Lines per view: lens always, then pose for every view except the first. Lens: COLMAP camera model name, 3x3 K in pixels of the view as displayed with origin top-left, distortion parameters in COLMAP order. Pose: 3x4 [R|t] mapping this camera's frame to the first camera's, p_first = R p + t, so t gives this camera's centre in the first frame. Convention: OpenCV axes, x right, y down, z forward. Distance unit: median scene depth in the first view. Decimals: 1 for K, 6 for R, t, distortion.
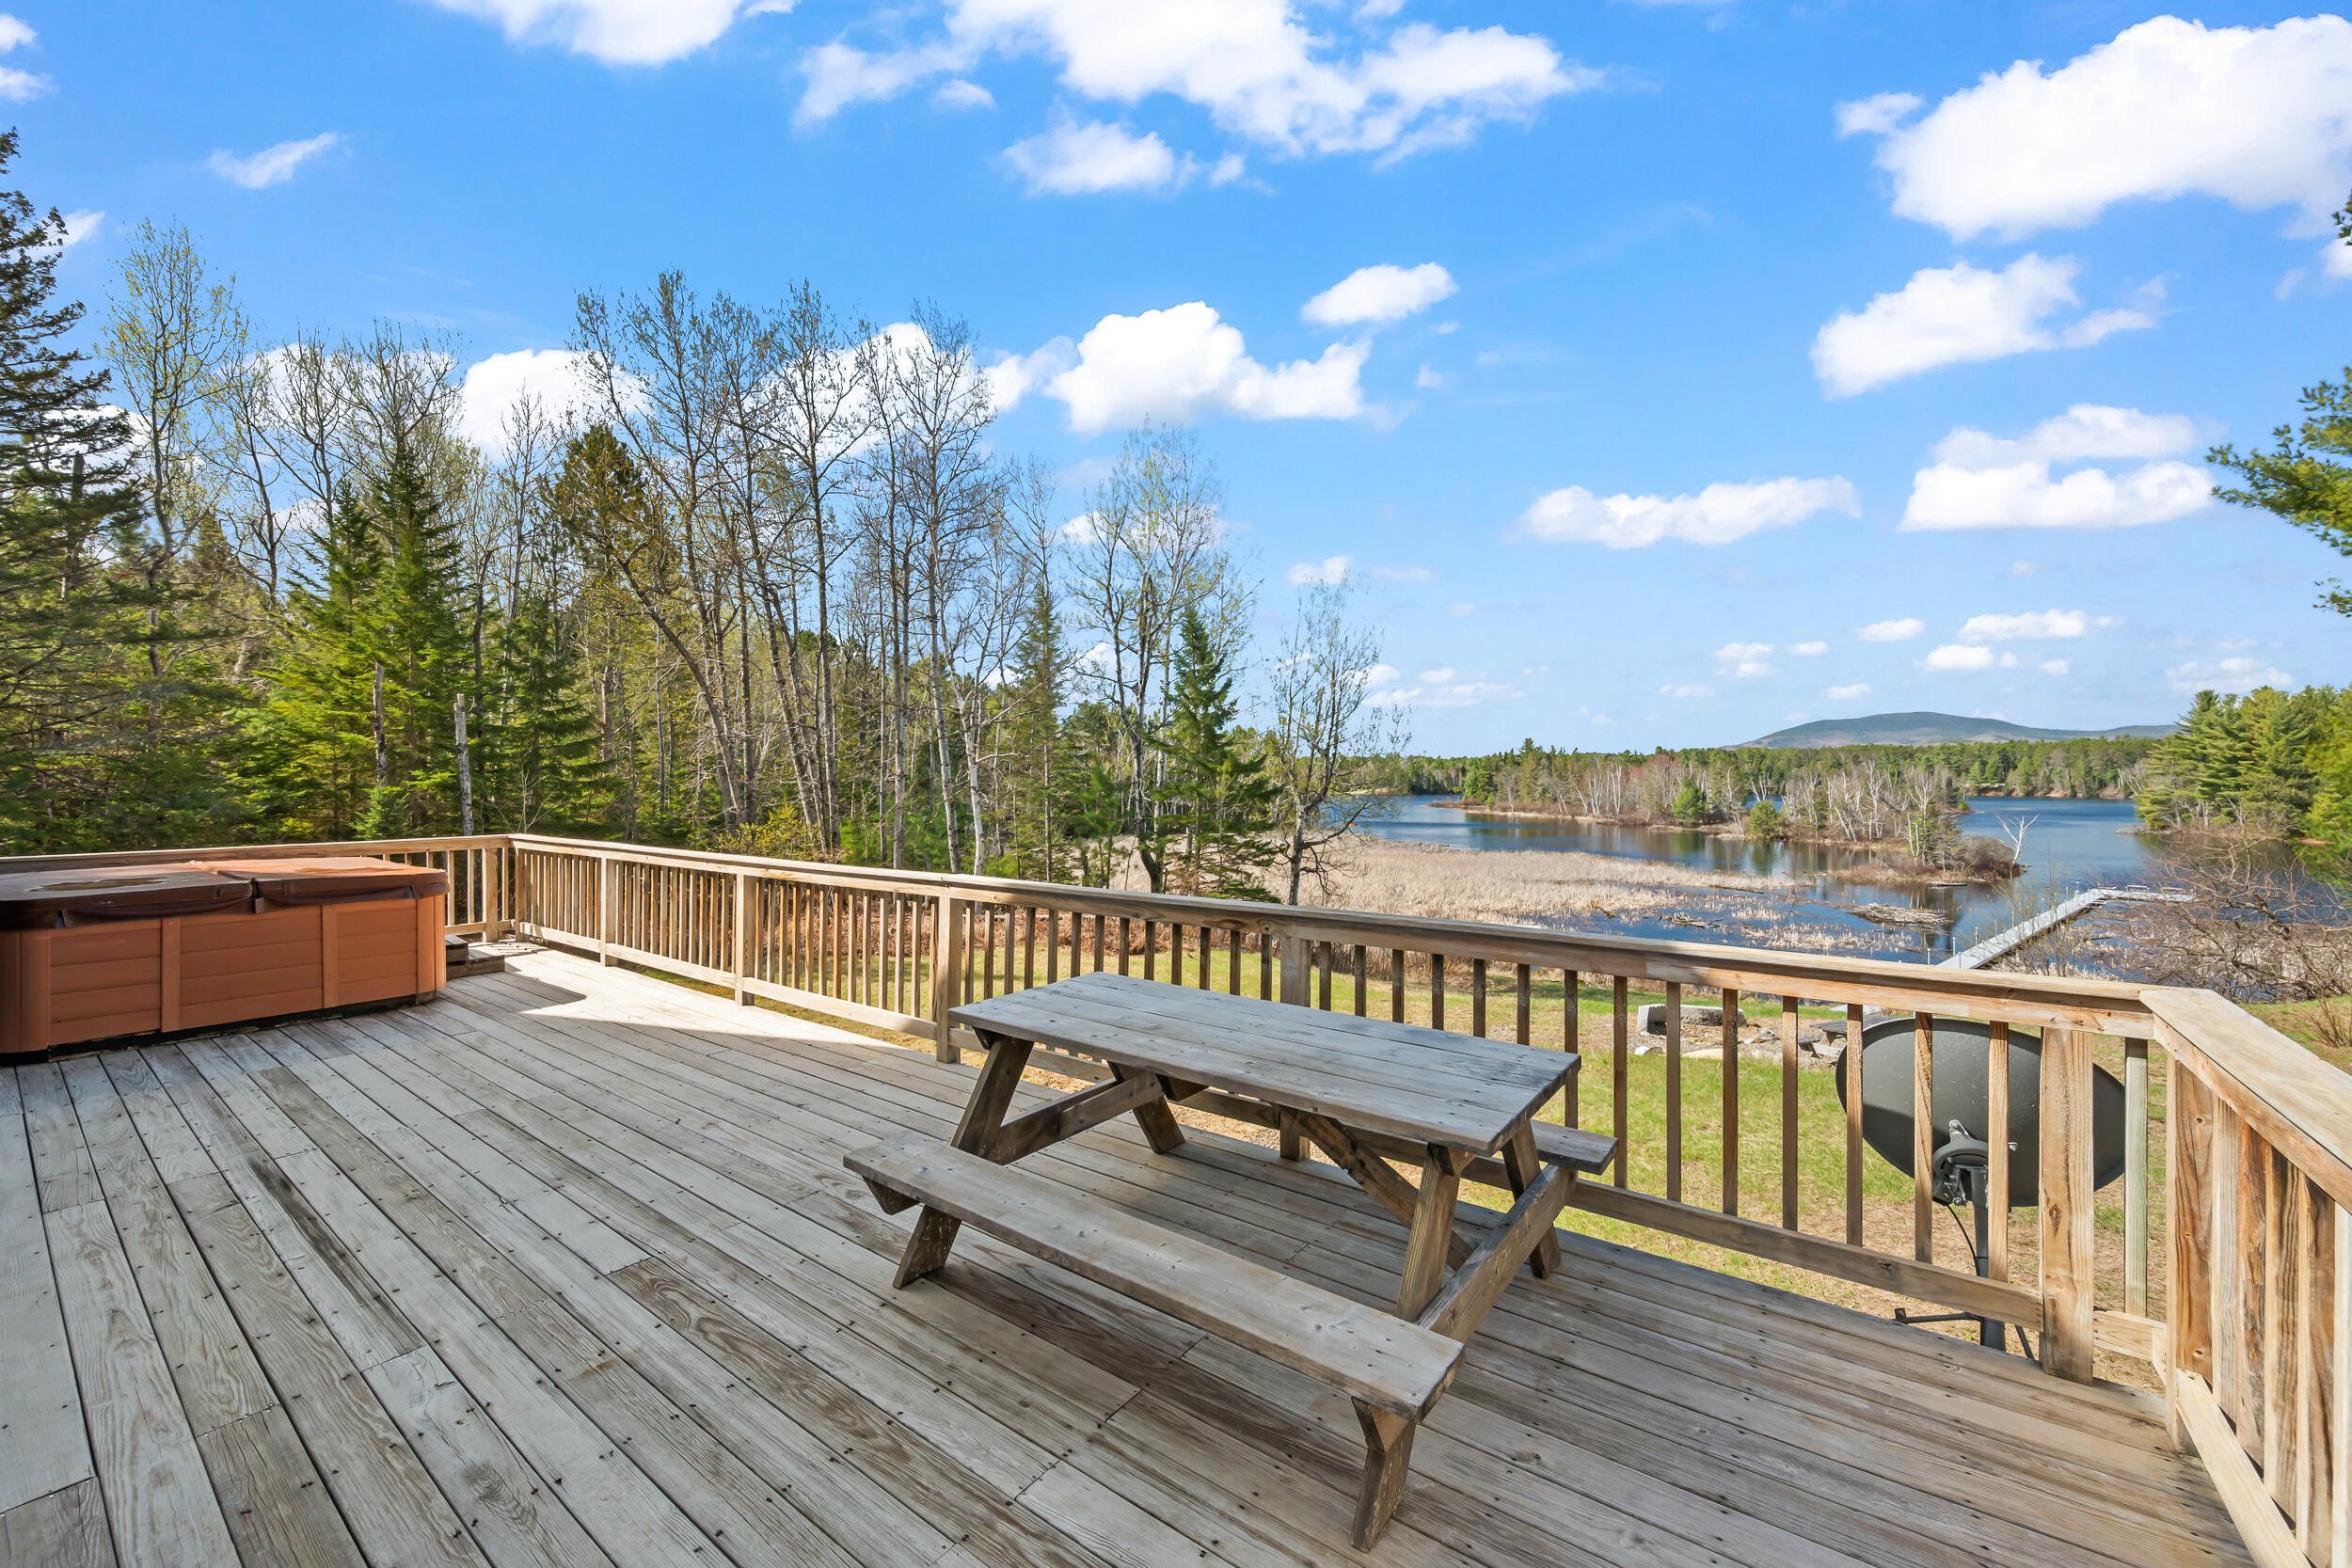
lens RADIAL K [[940.5, 0, 1176.0], [0, 940.5, 784.0], [0, 0, 1]] dist [0.006205, -0.000343]
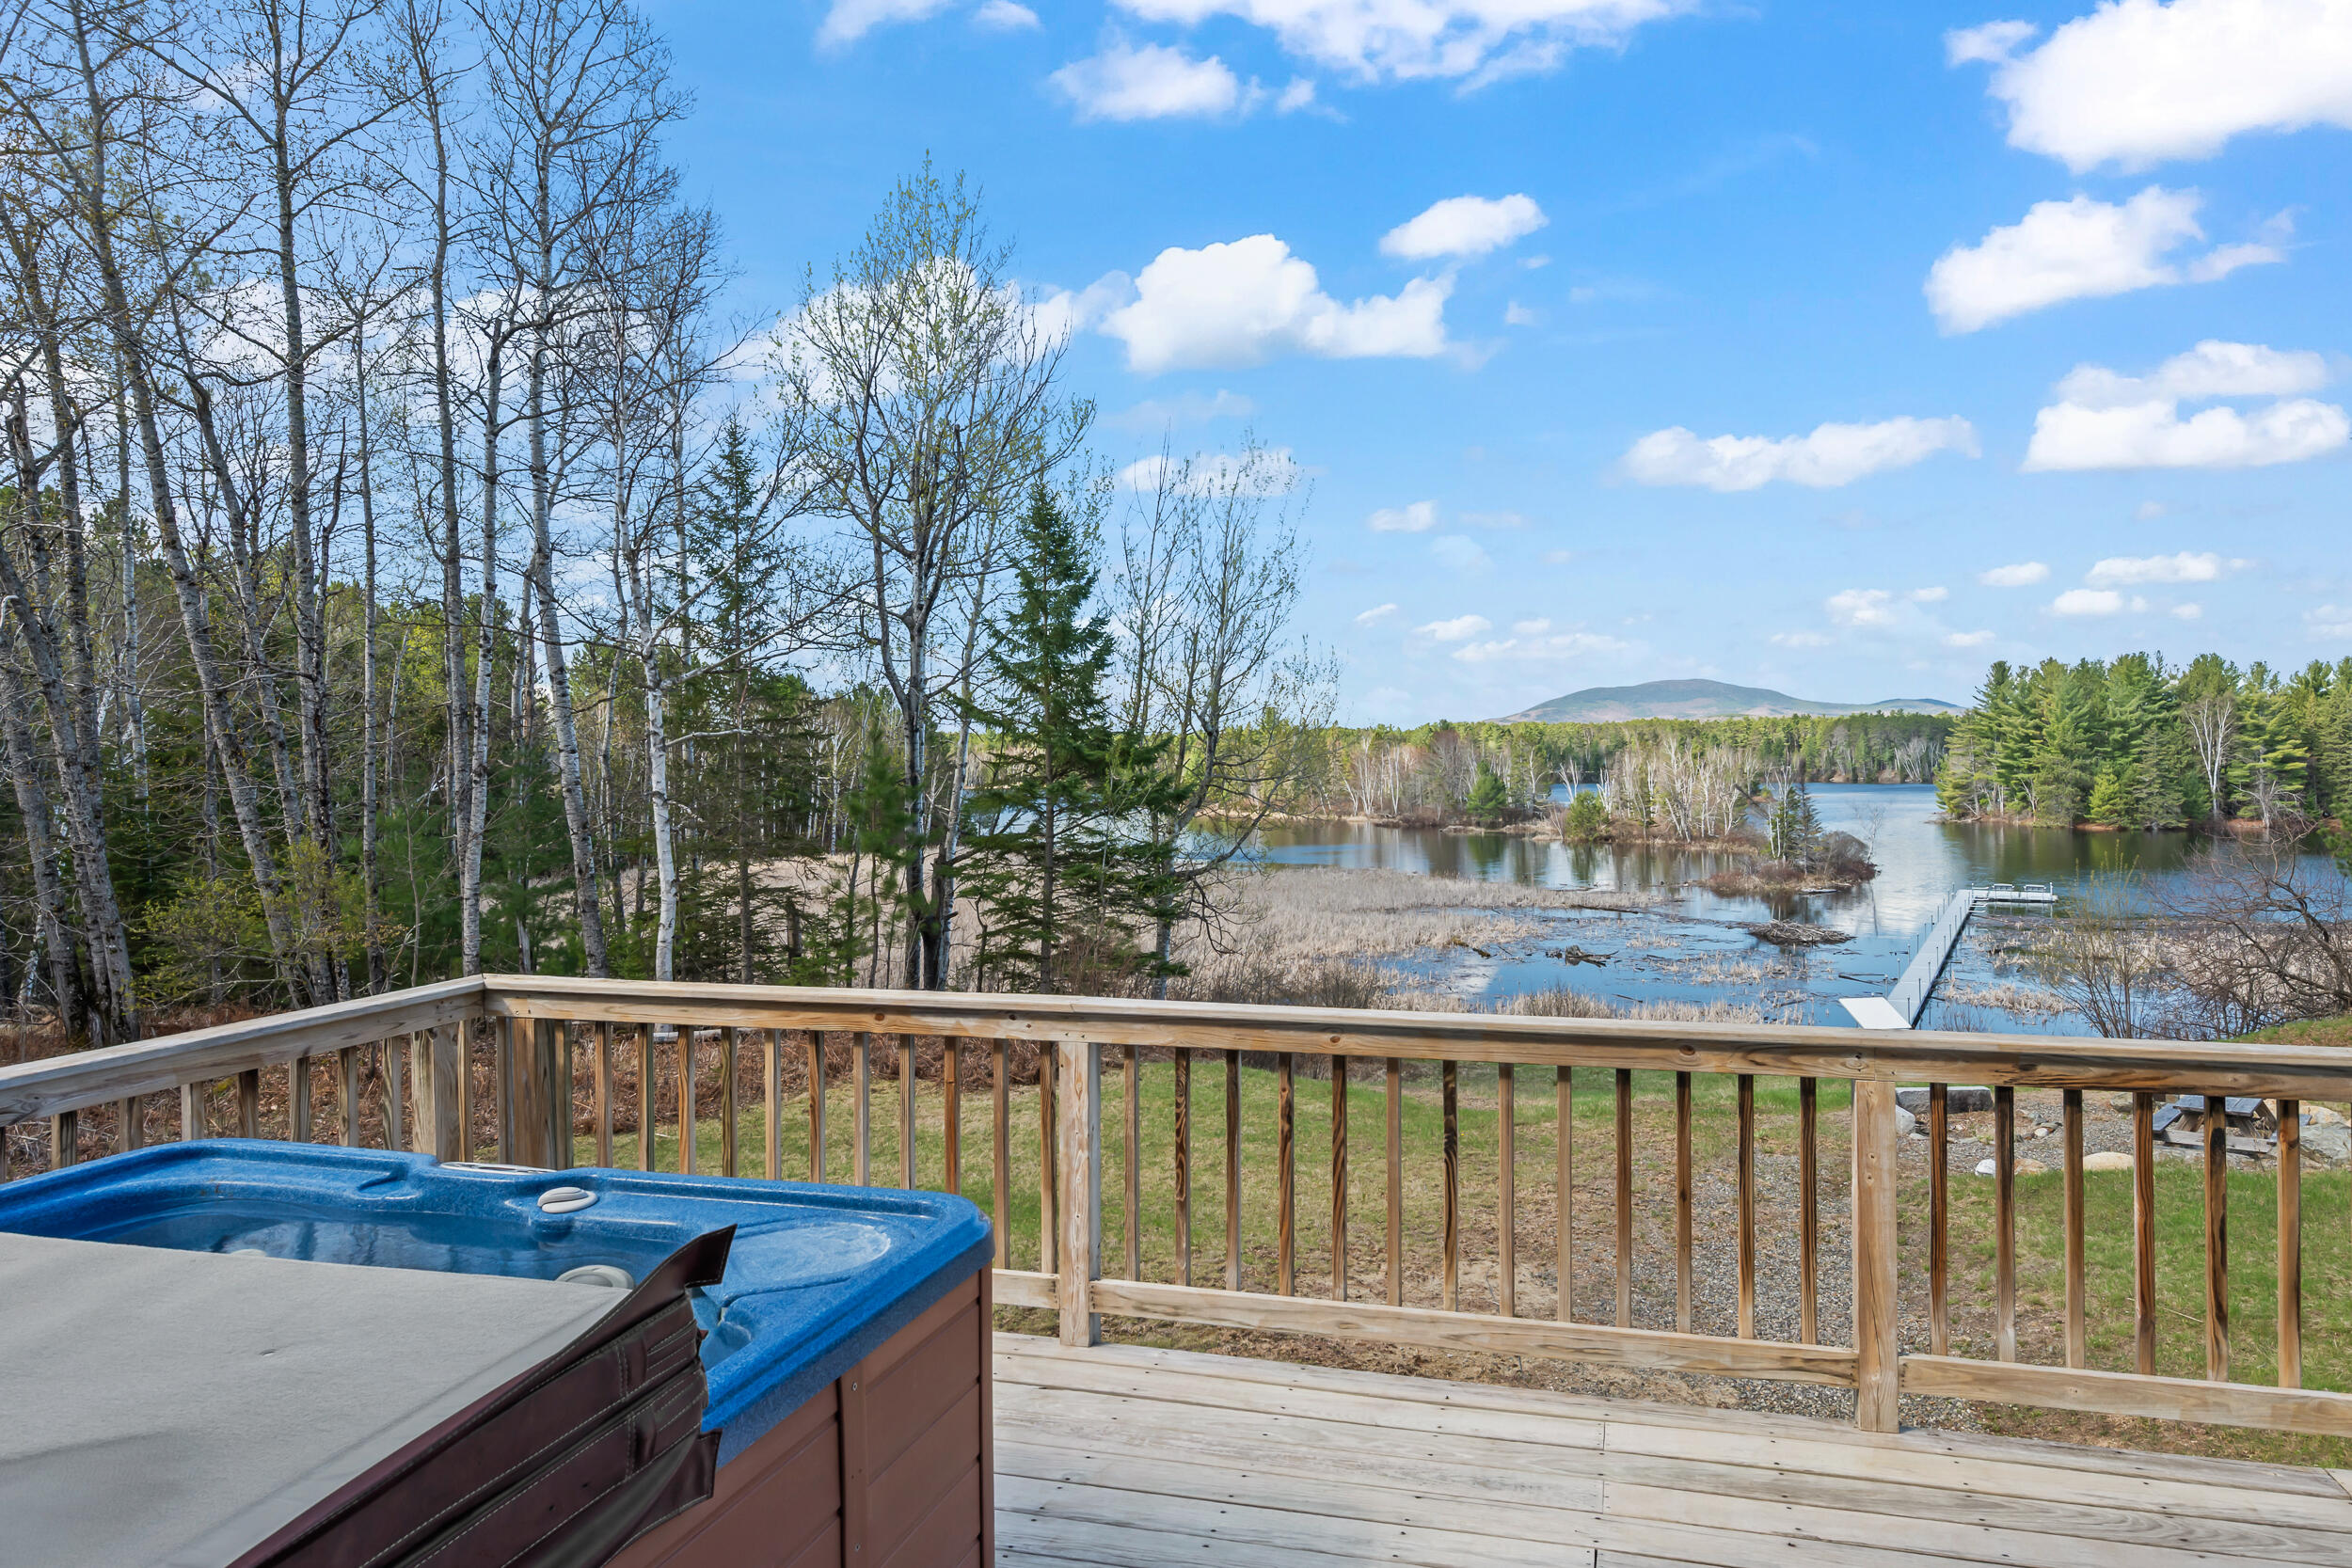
lens RADIAL K [[1382.0, 0, 1176.0], [0, 1382.0, 784.0], [0, 0, 1]] dist [-0.003383, -0.000372]
pose [[0.924722, -0.013042, 0.380420, -0.132985], [0.009019, 0.999883, 0.012358, -0.005980], [-0.380537, -0.007997, 0.924731, 0.091788]]
